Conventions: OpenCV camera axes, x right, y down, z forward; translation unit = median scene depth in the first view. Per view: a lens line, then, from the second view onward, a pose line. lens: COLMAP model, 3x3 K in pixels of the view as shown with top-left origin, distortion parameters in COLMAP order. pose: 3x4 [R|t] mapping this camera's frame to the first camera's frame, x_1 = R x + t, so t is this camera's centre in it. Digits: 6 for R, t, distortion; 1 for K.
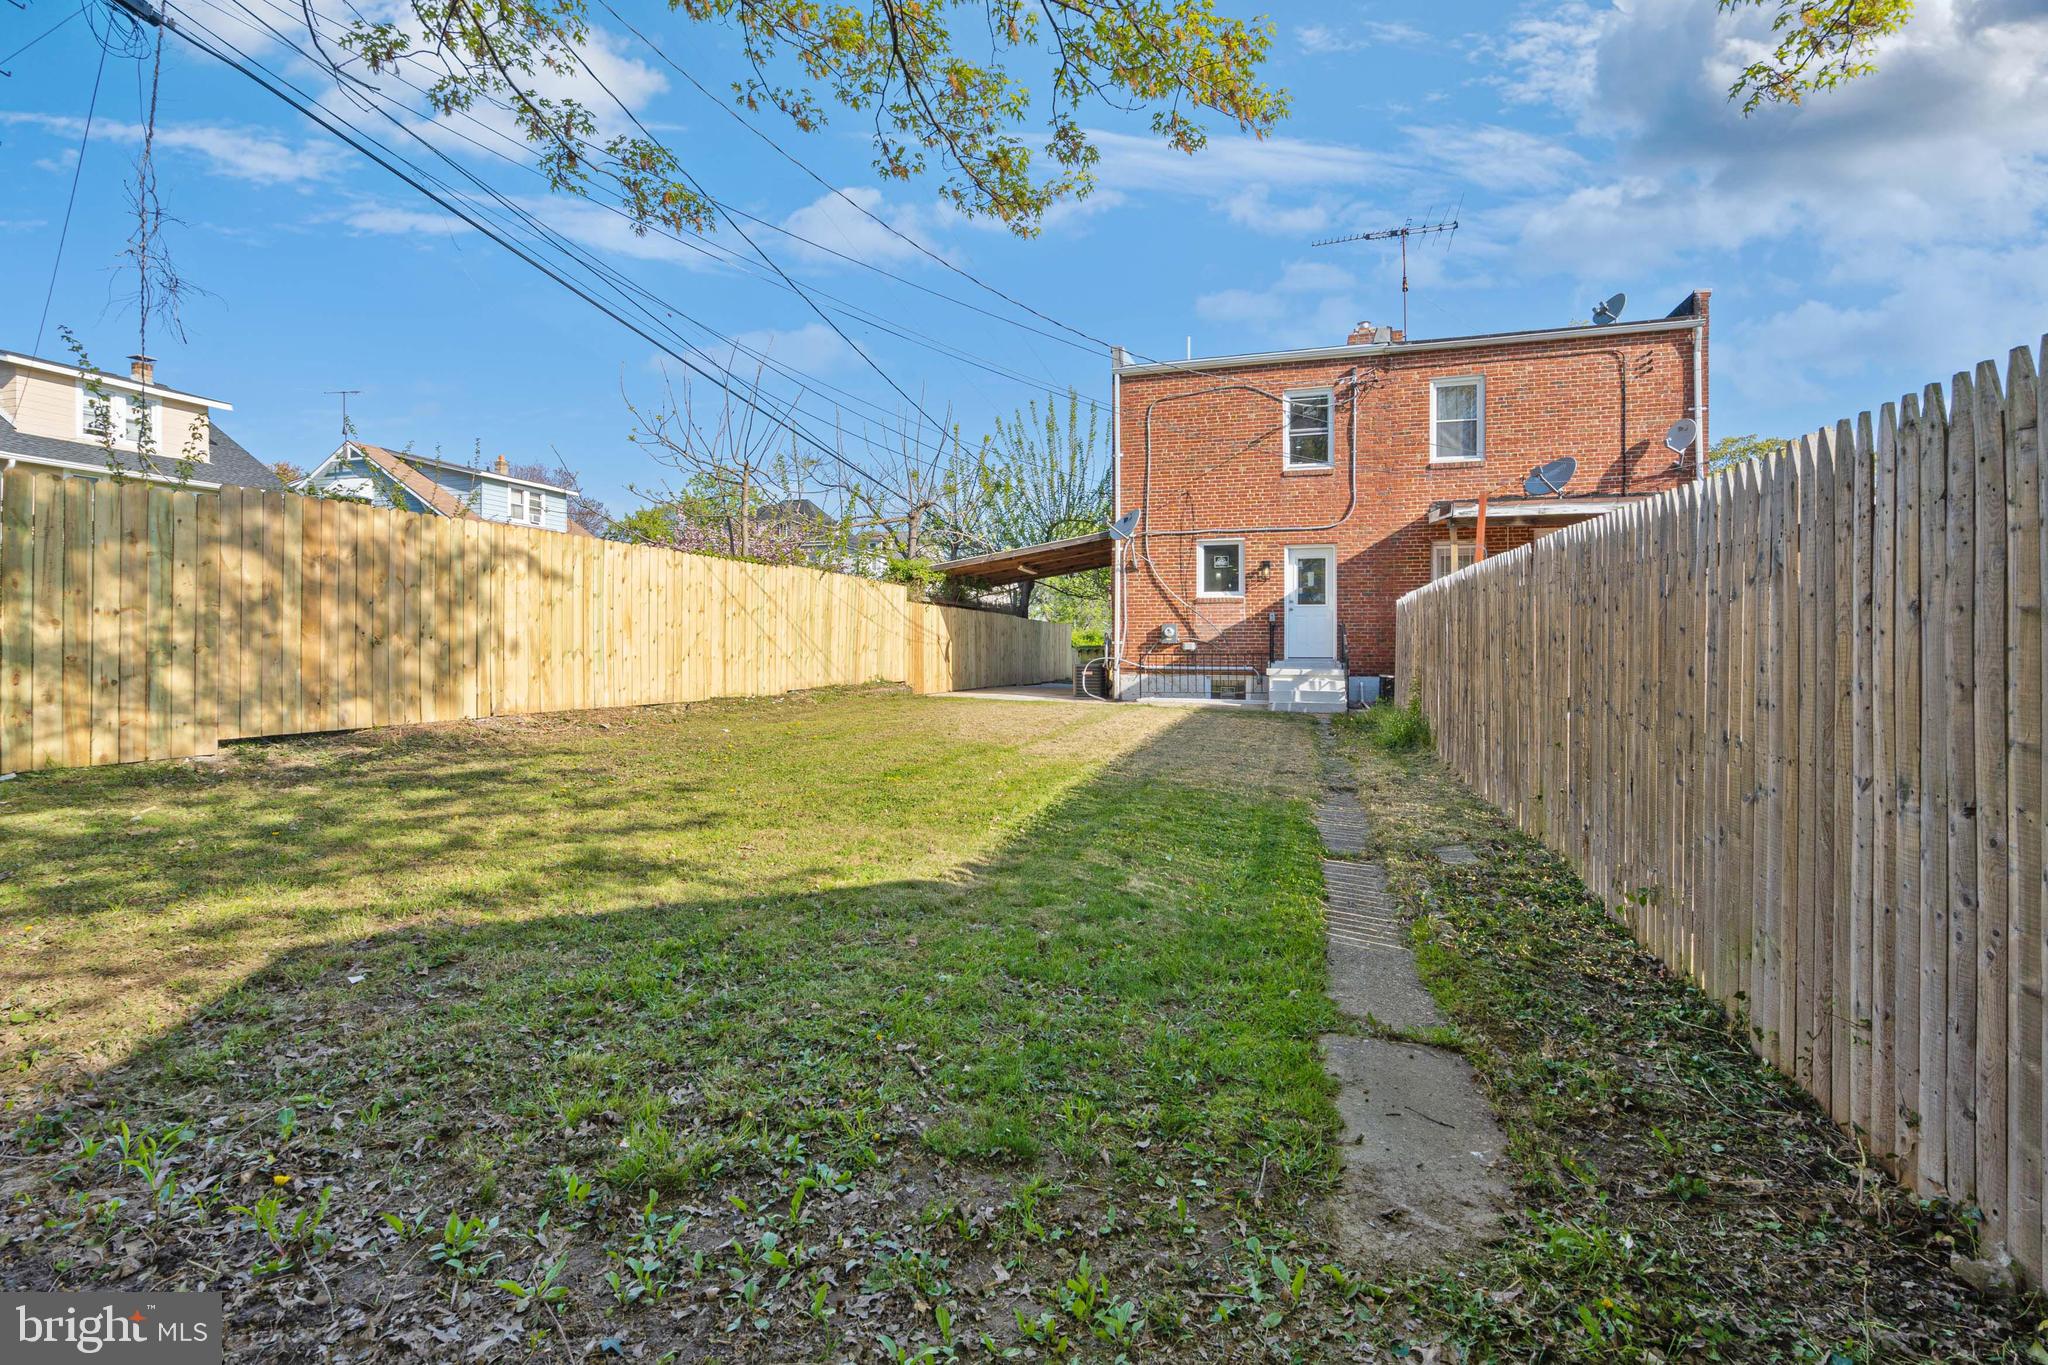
lens RADIAL K [[950.1, 0, 1003.6], [0, 950.1, 652.7], [0, 0, 1]] dist [-0.003743, 0.000178]
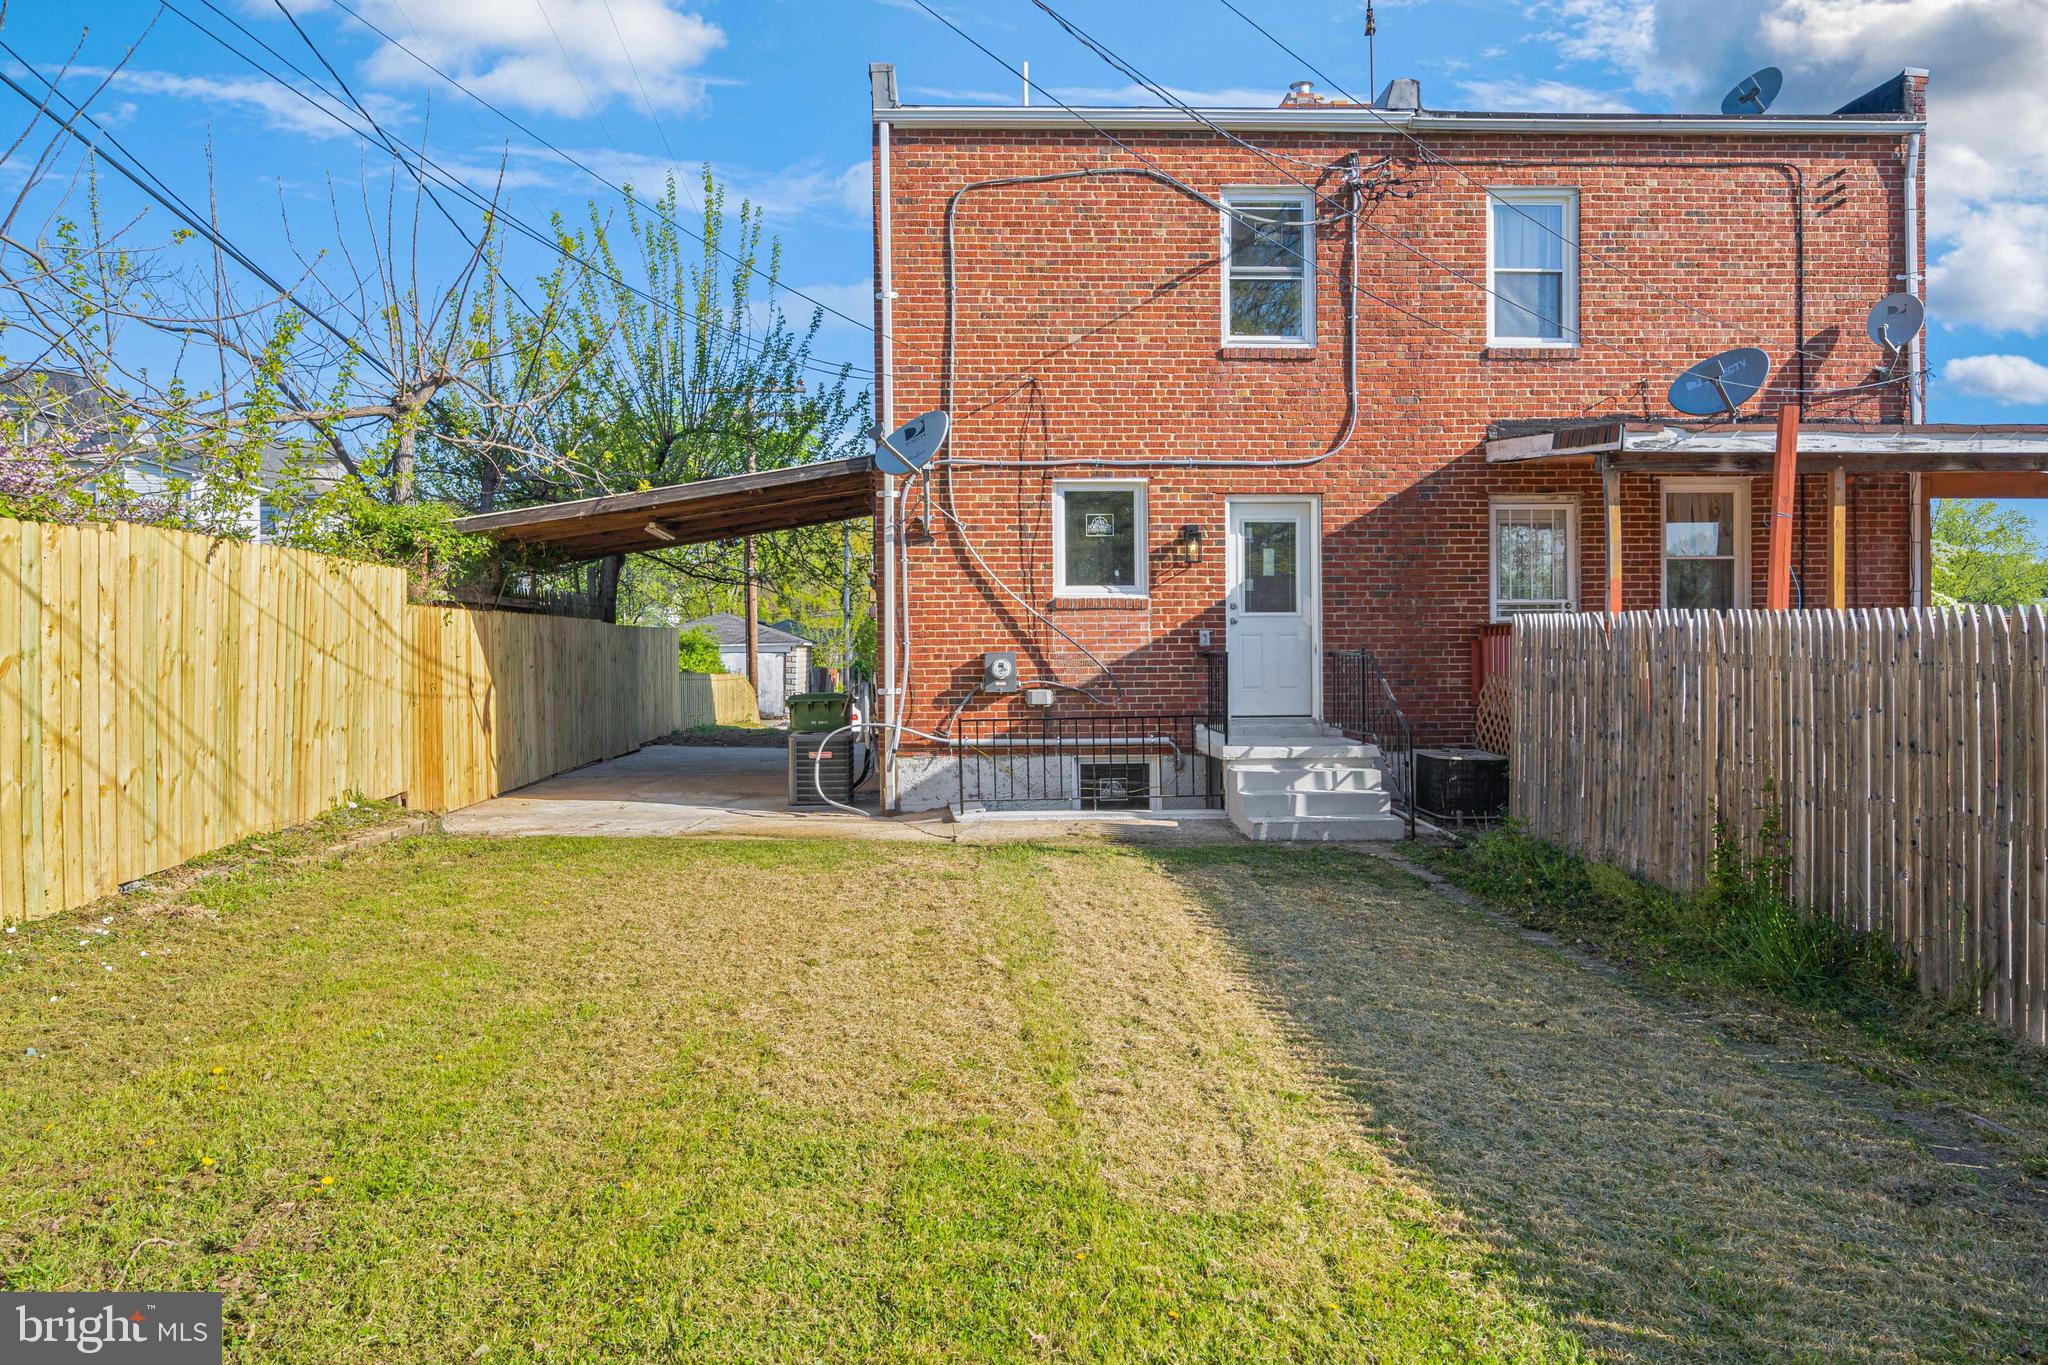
lens RADIAL K [[1508.1, 0, 1026.5], [0, 1508.1, 665.8], [0, 0, 1]] dist [0.006128, 0.001308]
pose [[0.935148, -0.014729, 0.353952, -0.087114], [0.011420, 0.999869, 0.011435, -0.032726], [-0.354074, -0.006652, 0.935194, 0.285842]]
